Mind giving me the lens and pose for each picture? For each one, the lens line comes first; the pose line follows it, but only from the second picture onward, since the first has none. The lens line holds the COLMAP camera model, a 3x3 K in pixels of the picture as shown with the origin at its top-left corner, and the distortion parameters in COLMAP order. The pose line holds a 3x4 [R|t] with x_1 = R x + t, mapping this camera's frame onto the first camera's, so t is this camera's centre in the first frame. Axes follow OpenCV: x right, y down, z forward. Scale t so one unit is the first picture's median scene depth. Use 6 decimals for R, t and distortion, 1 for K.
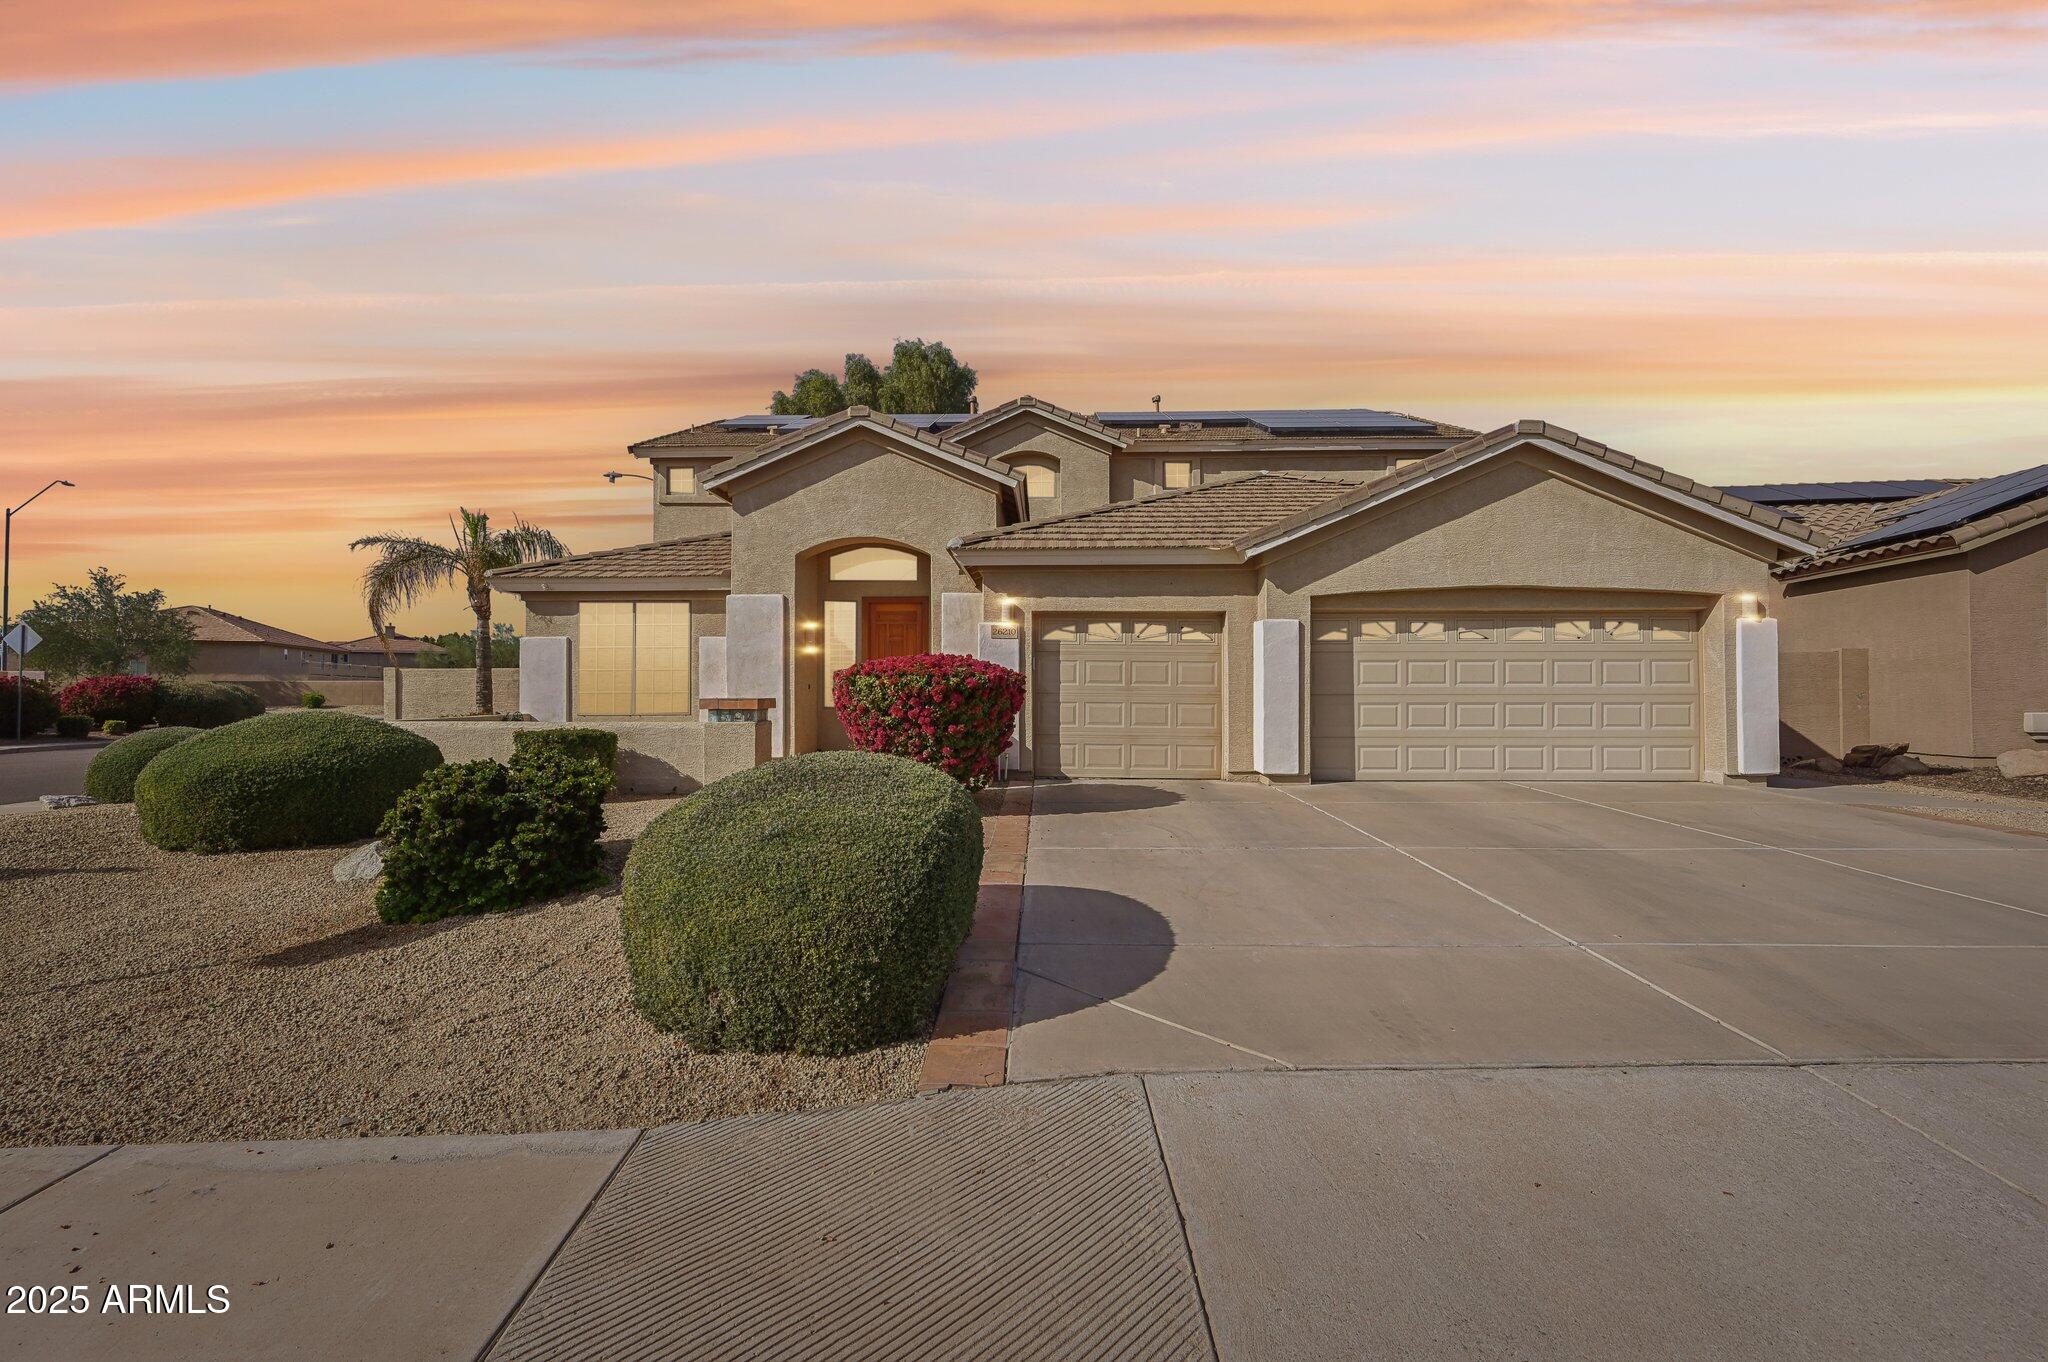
lens RADIAL K [[856.5, 0, 1028.0], [0, 856.5, 679.0], [0, 0, 1]] dist [0.003399, -0.000057]
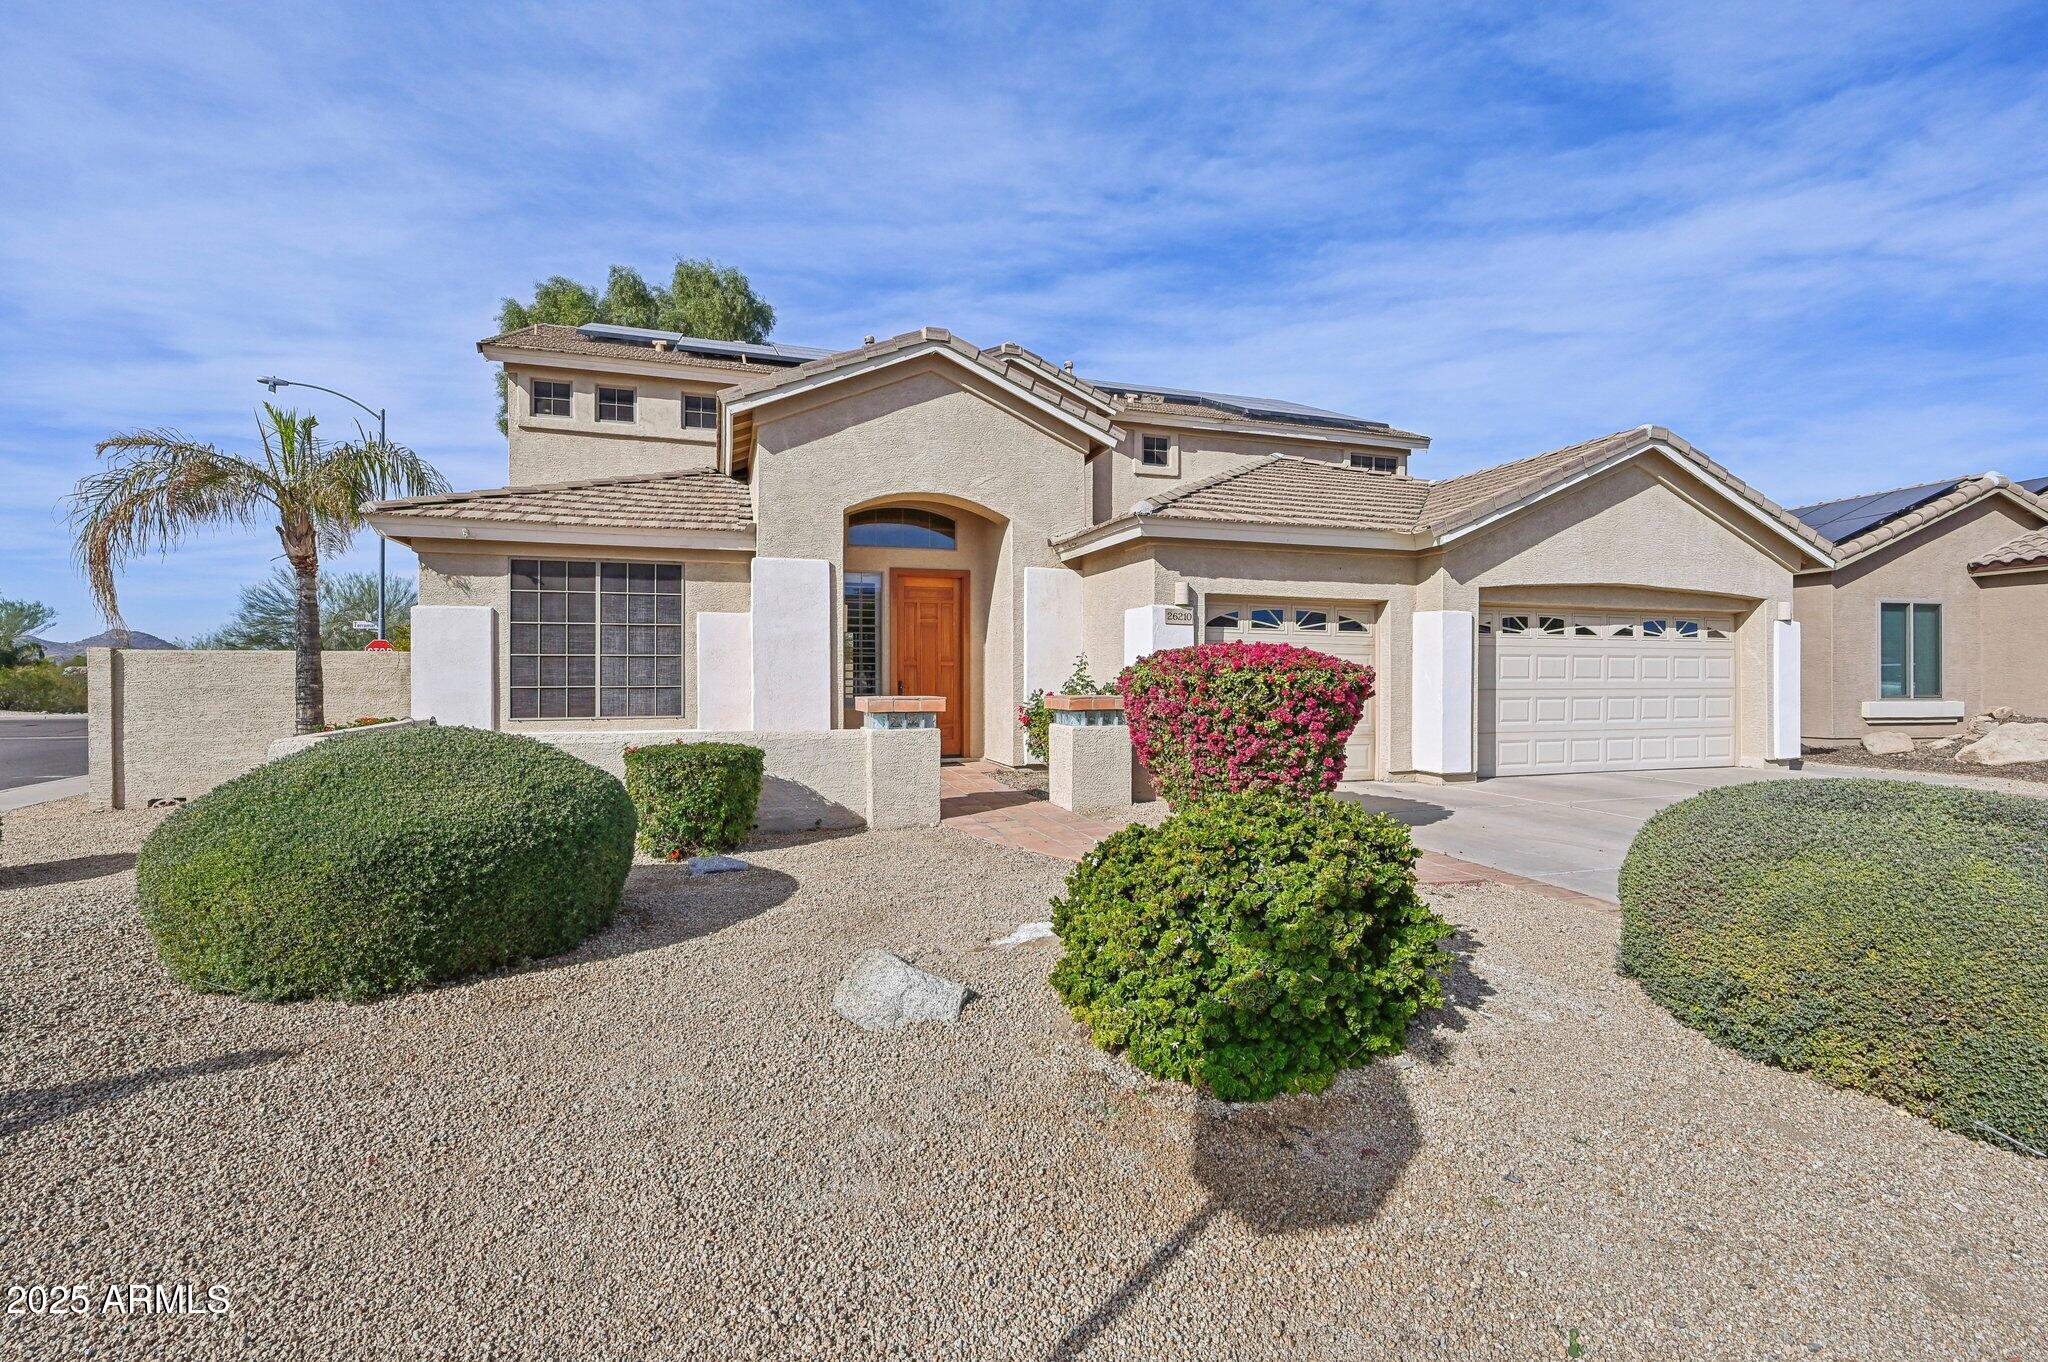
lens RADIAL K [[903.5, 0, 1027.7], [0, 903.5, 675.5], [0, 0, 1]] dist [0.002129, 0.000195]
pose [[0.939249, 0.002420, 0.343229, -0.478169], [-0.005824, 0.999944, 0.008887, -0.003575], [-0.343188, -0.010346, 0.939210, 0.208704]]
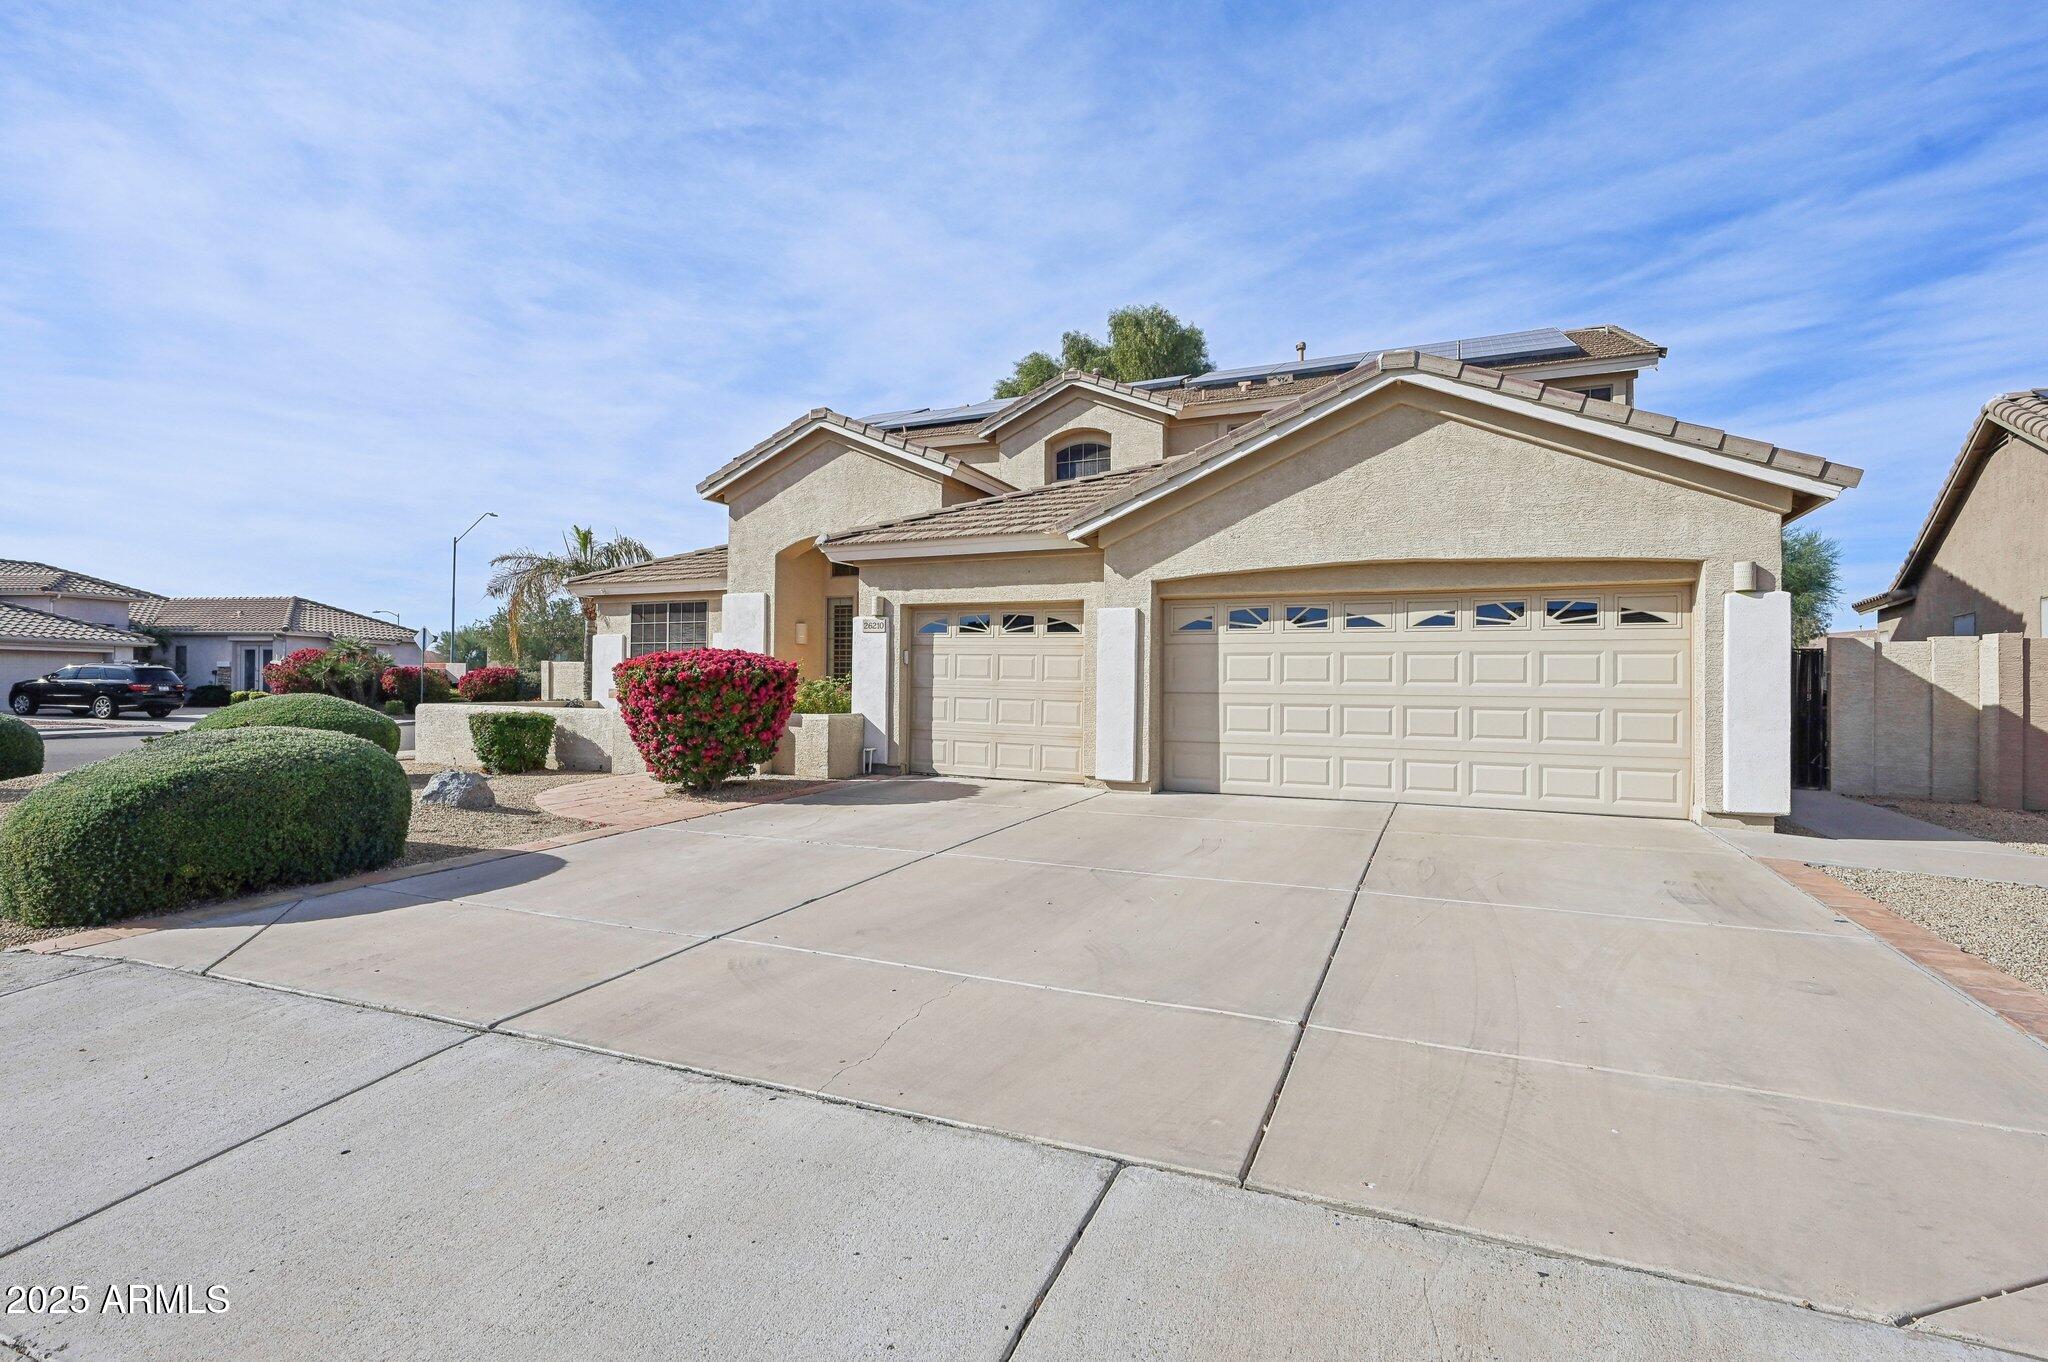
lens RADIAL K [[944.9, 0, 1028.0], [0, 944.9, 679.6], [0, 0, 1]] dist [-0.001710, -0.000130]
pose [[0.922936, 0.008476, -0.384860, 0.564963], [-0.005951, 0.999952, 0.007751, -0.001488], [0.384907, -0.004863, 0.922943, 0.050218]]
